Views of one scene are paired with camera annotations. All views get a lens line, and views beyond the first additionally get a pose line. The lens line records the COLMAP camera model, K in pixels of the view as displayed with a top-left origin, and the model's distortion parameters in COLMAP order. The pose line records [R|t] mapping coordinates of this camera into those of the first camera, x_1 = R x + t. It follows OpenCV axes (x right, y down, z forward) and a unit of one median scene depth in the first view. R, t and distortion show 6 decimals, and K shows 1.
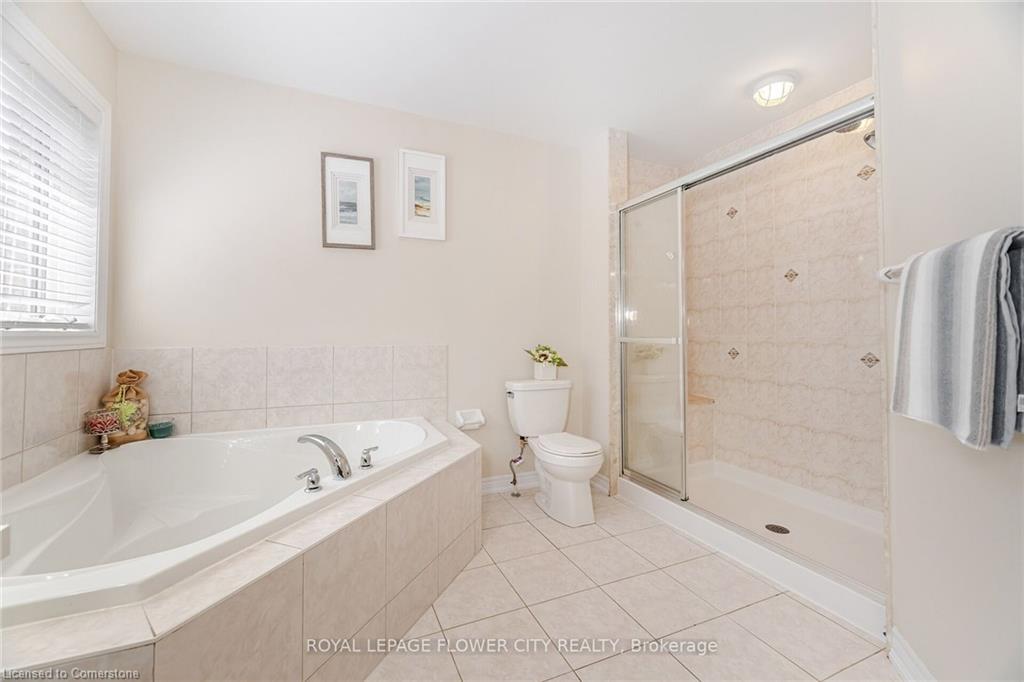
lens RADIAL K [[411.7, 0, 500.3], [0, 411.7, 326.1], [0, 0, 1]] dist [-0.009116, -0.000325]
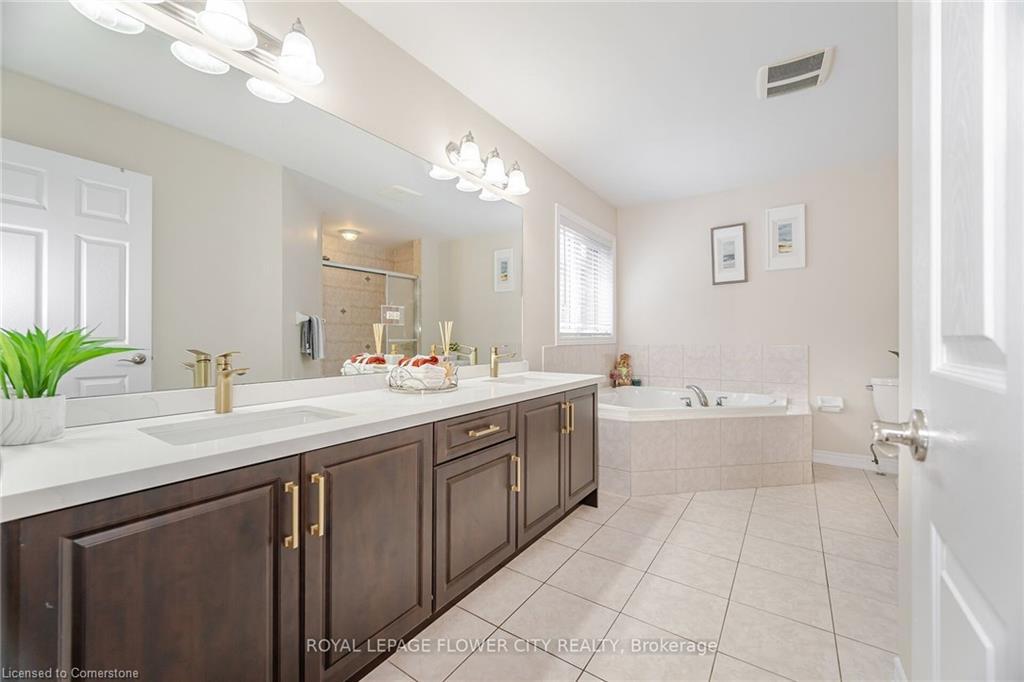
lens RADIAL K [[411.7, 0, 510.9], [0, 411.7, 334.0], [0, 0, 1]] dist [-0.009116, -0.000325]
pose [[0.540799, -0.004258, -0.841141, 0.517812], [0.021882, 0.999720, 0.009008, -0.026870], [0.840867, -0.023278, 0.540741, -0.586781]]
